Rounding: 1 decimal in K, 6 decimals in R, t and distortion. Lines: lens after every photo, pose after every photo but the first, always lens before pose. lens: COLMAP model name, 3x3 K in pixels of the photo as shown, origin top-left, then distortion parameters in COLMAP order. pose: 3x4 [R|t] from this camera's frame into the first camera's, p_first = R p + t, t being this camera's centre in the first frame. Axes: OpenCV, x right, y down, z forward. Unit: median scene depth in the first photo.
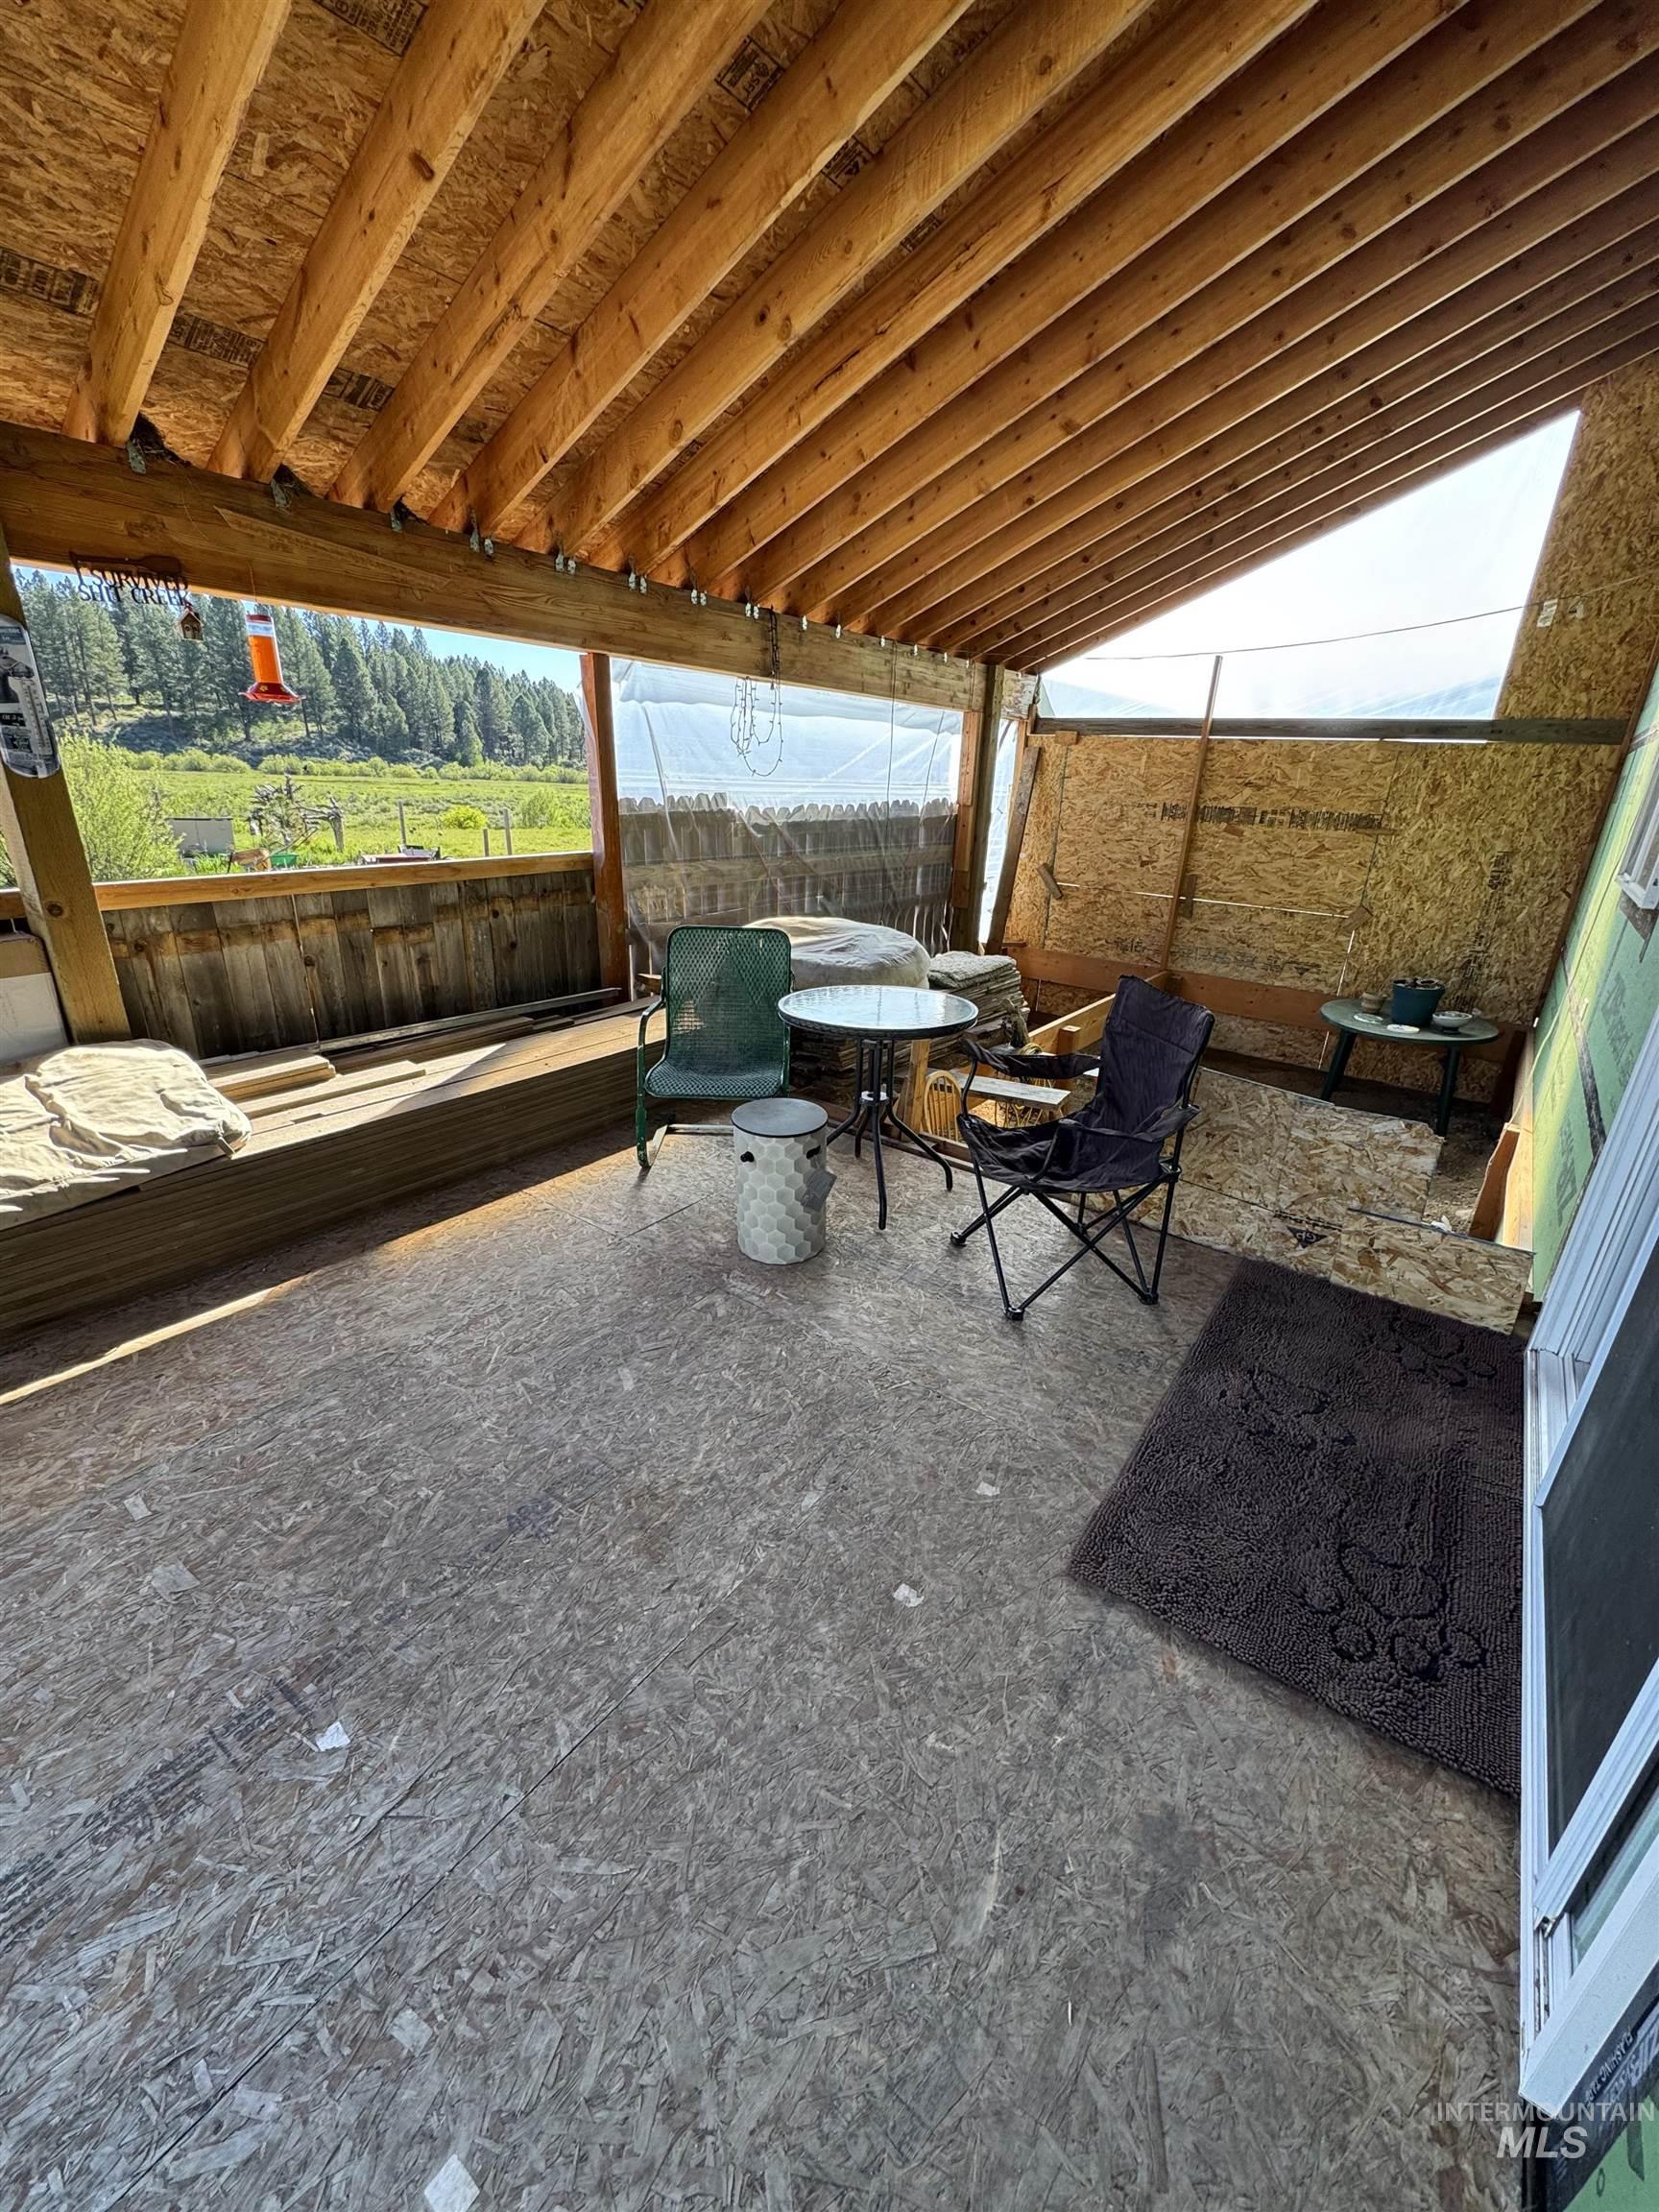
lens RADIAL K [[887.8, 0, 830.3], [0, 887.8, 1114.9], [0, 0, 1]] dist [-0.000713, 0.000003]
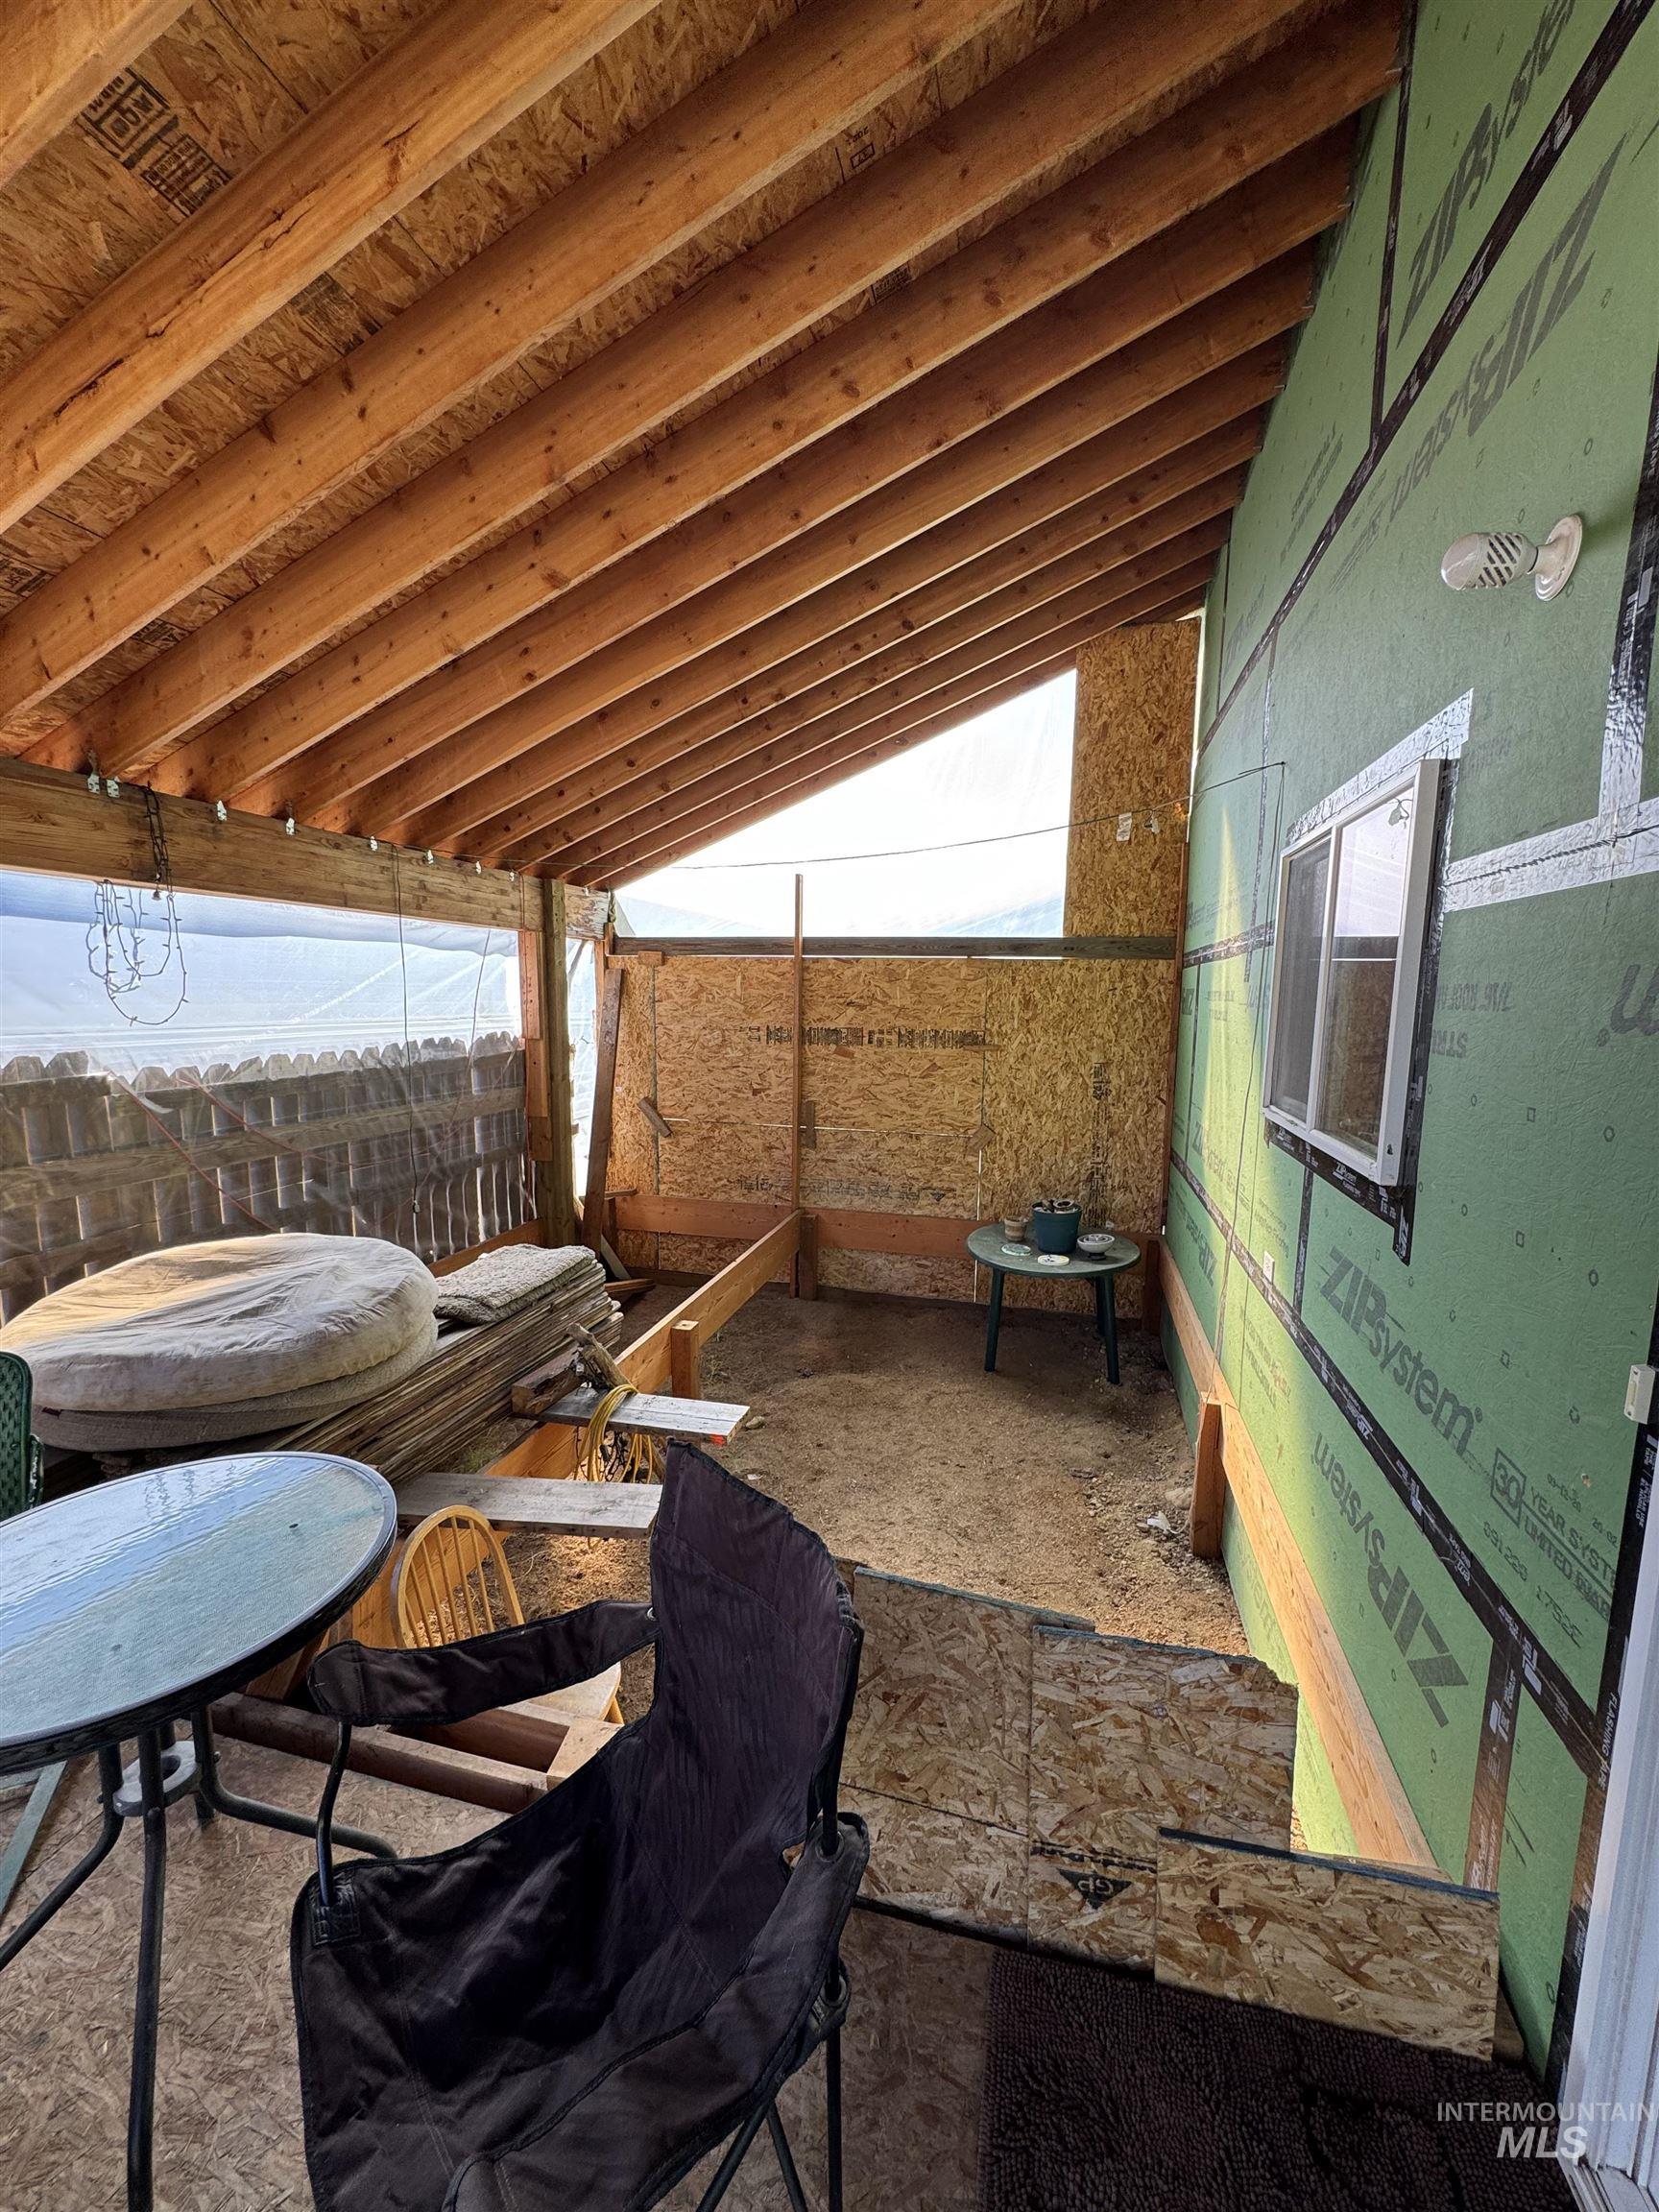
lens RADIAL K [[887.8, 0, 830.3], [0, 887.8, 1114.9], [0, 0, 1]] dist [-0.000713, 0.000003]
pose [[0.923770, -0.078620, 0.374791, 0.110850], [0.159309, 0.968887, -0.189414, -0.101799], [-0.348239, 0.234683, 0.907554, 0.225473]]
